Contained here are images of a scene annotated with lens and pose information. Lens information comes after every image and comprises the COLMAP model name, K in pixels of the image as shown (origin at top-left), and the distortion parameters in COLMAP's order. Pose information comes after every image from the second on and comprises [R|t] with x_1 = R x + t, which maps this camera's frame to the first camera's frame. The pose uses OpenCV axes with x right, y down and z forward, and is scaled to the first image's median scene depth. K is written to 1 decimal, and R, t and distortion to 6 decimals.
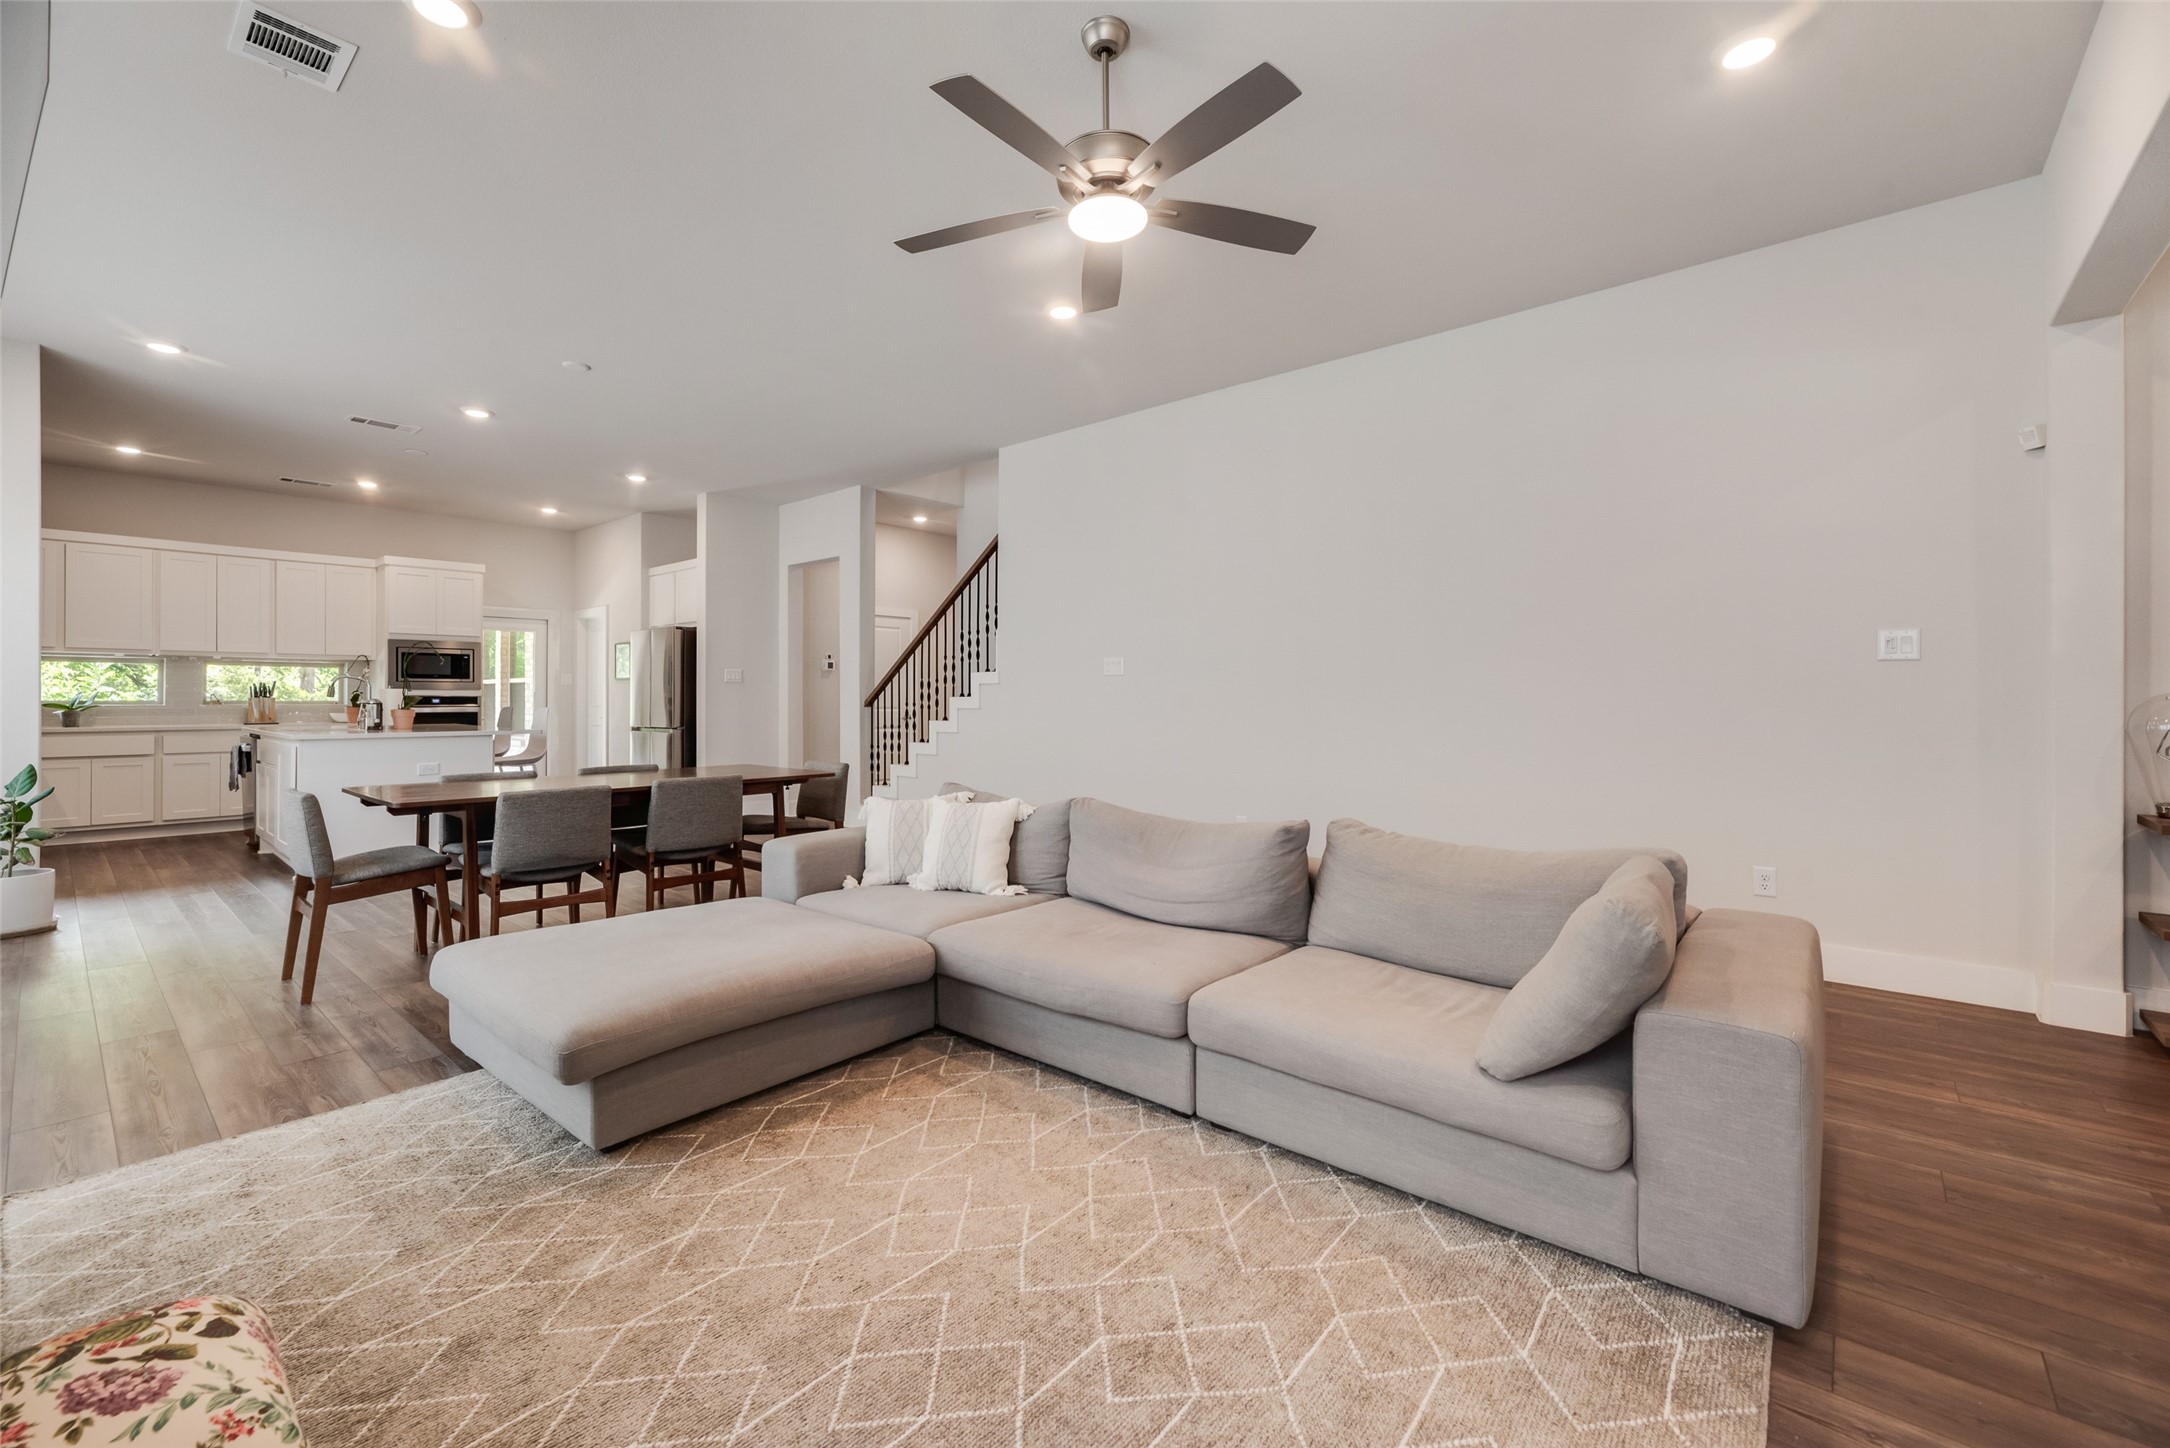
lens RADIAL K [[893.9, 0, 1082.3], [0, 893.9, 692.3], [0, 0, 1]] dist [0.000347, -0.000016]
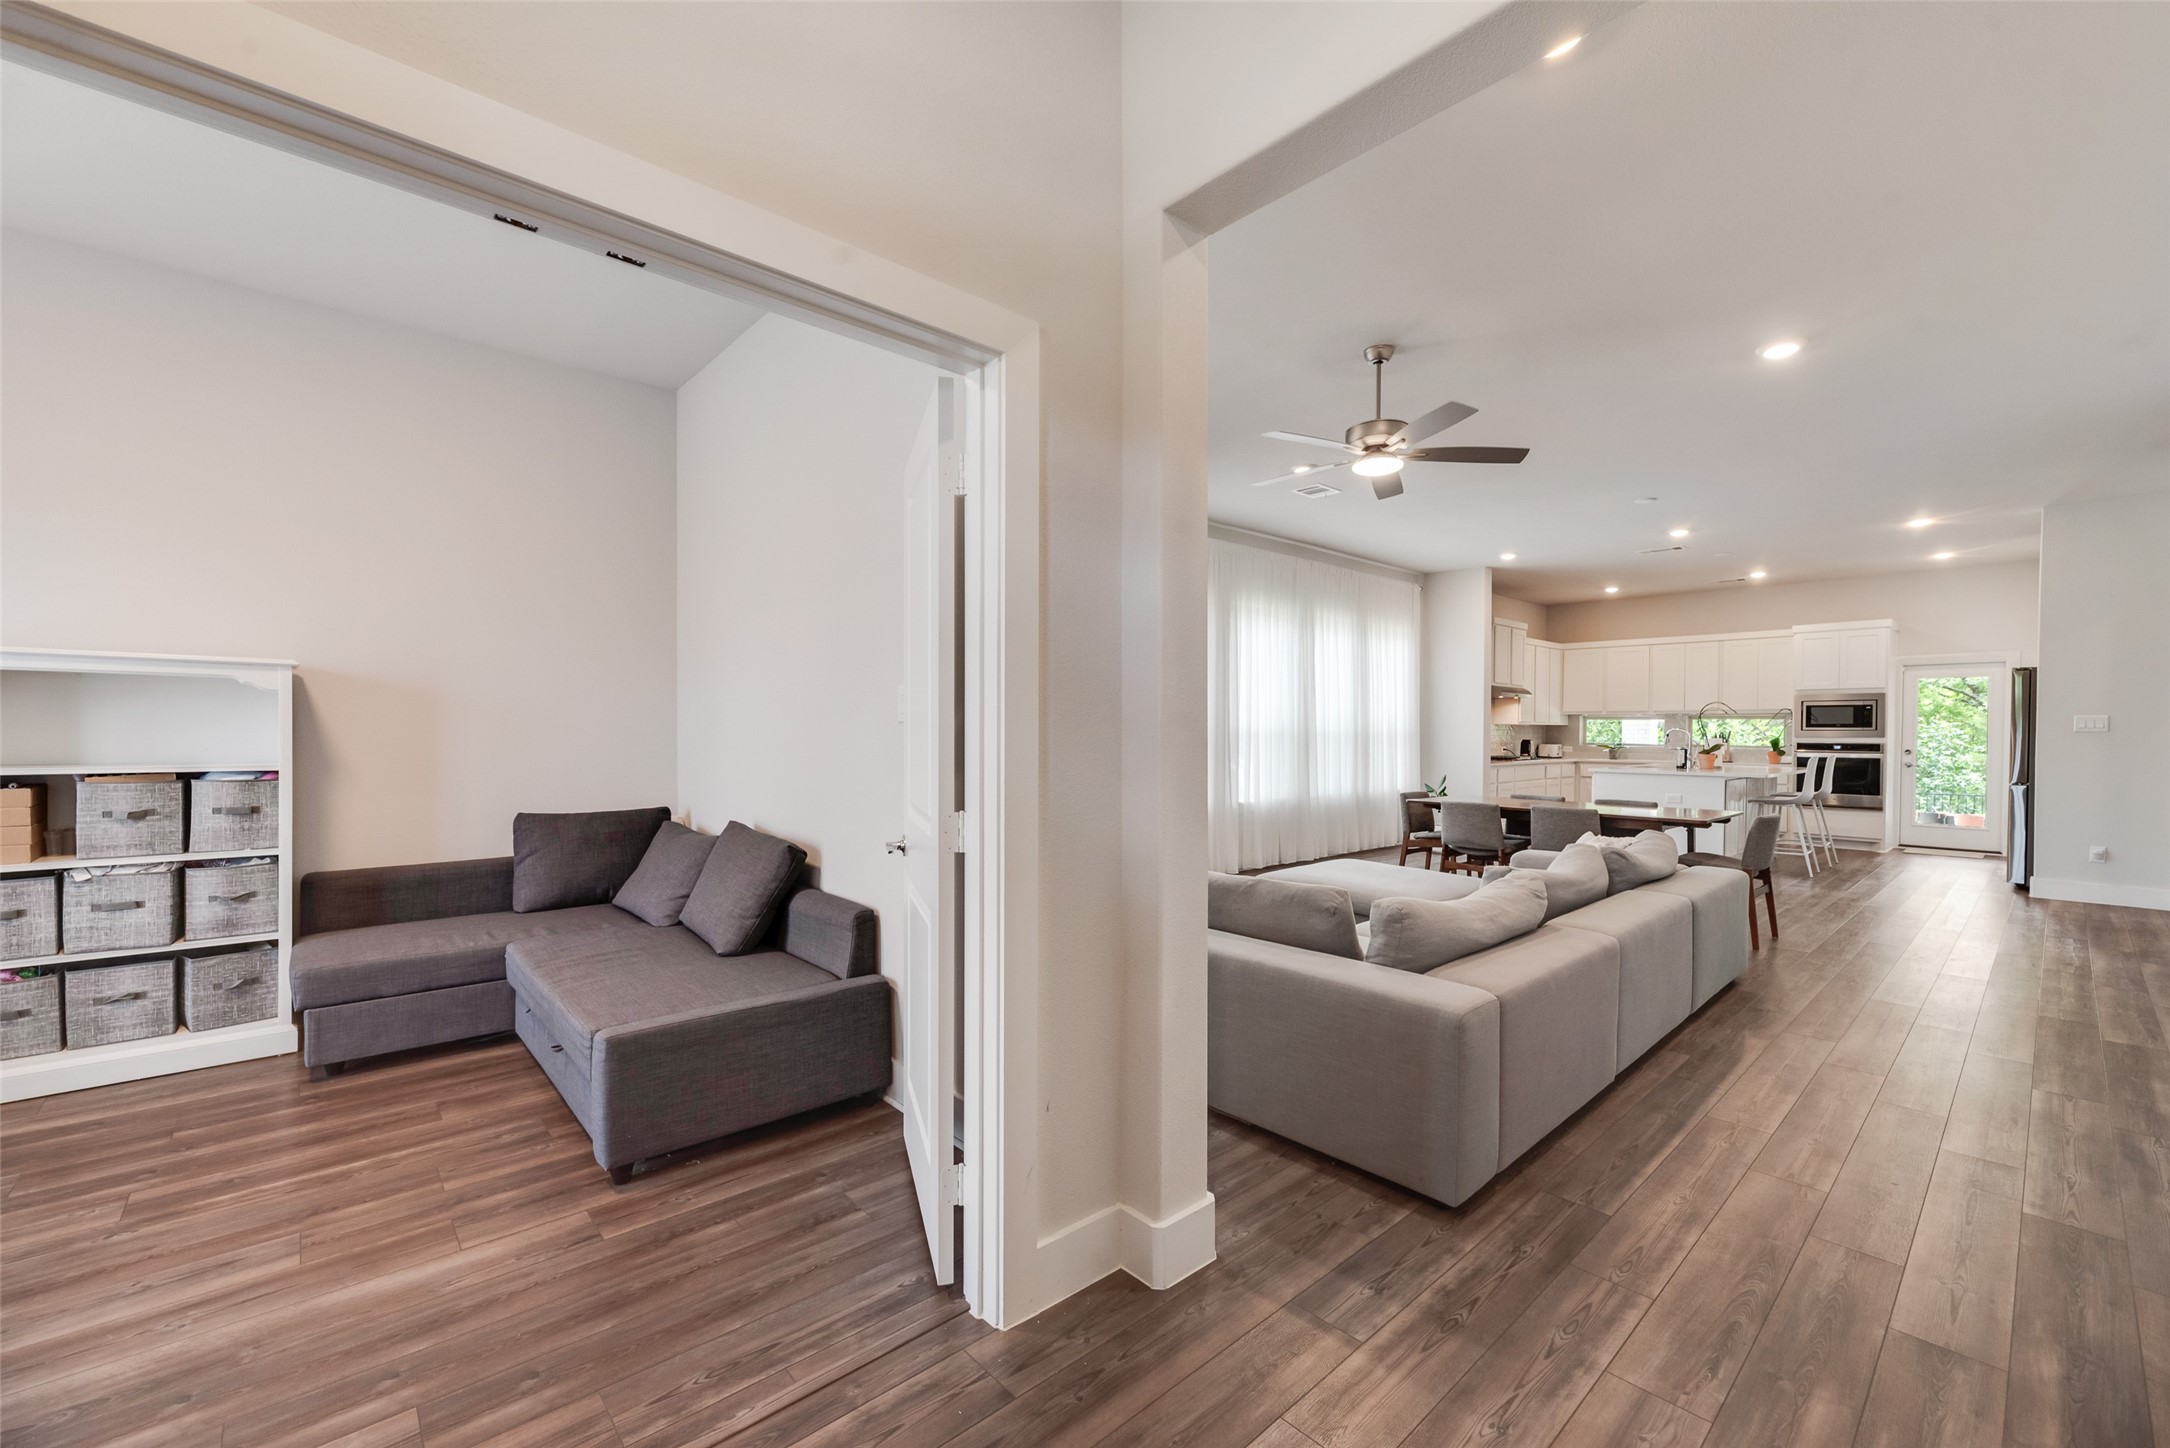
lens RADIAL K [[876.4, 0, 1080.7], [0, 876.4, 744.7], [0, 0, 1]] dist [0.001908, 0.000306]
pose [[-0.126856, 0.016662, -0.991781, 0.589051], [0.001086, 0.999861, 0.016659, -0.016328], [0.991921, 0.001036, -0.126857, 0.232665]]
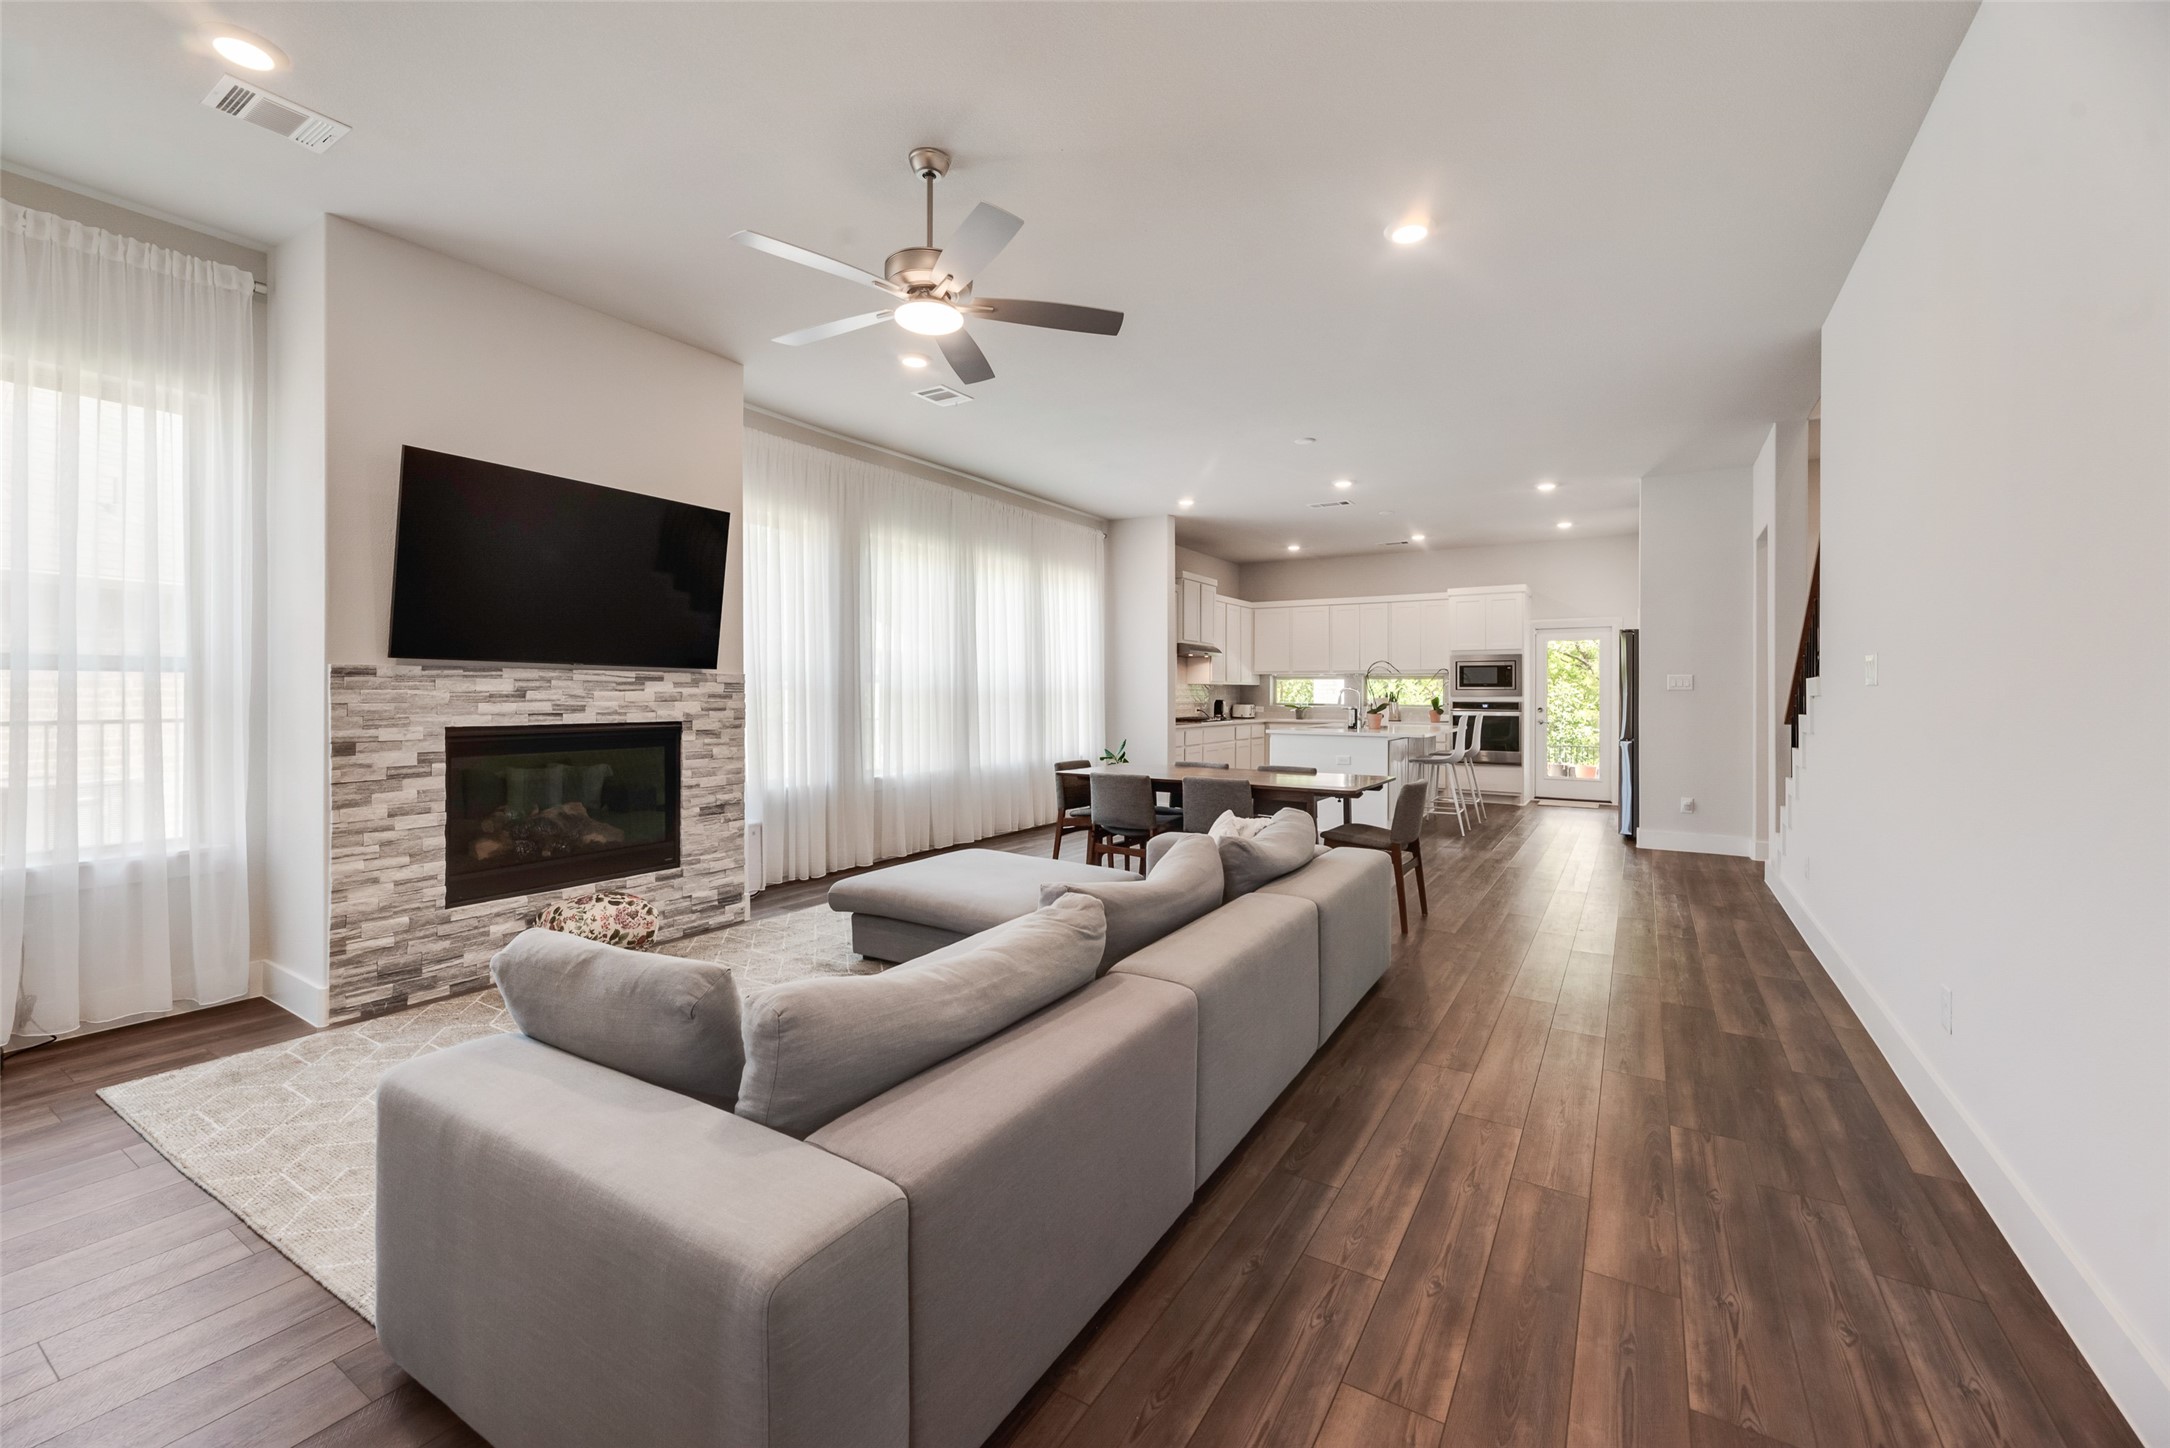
lens RADIAL K [[893.9, 0, 1082.3], [0, 893.9, 692.3], [0, 0, 1]] dist [0.000347, -0.000016]
pose [[0.154297, 0.000483, -0.988024, 0.422797], [0.003115, 0.999995, 0.000975, -0.013810], [0.988020, -0.003228, 0.154294, 0.353828]]
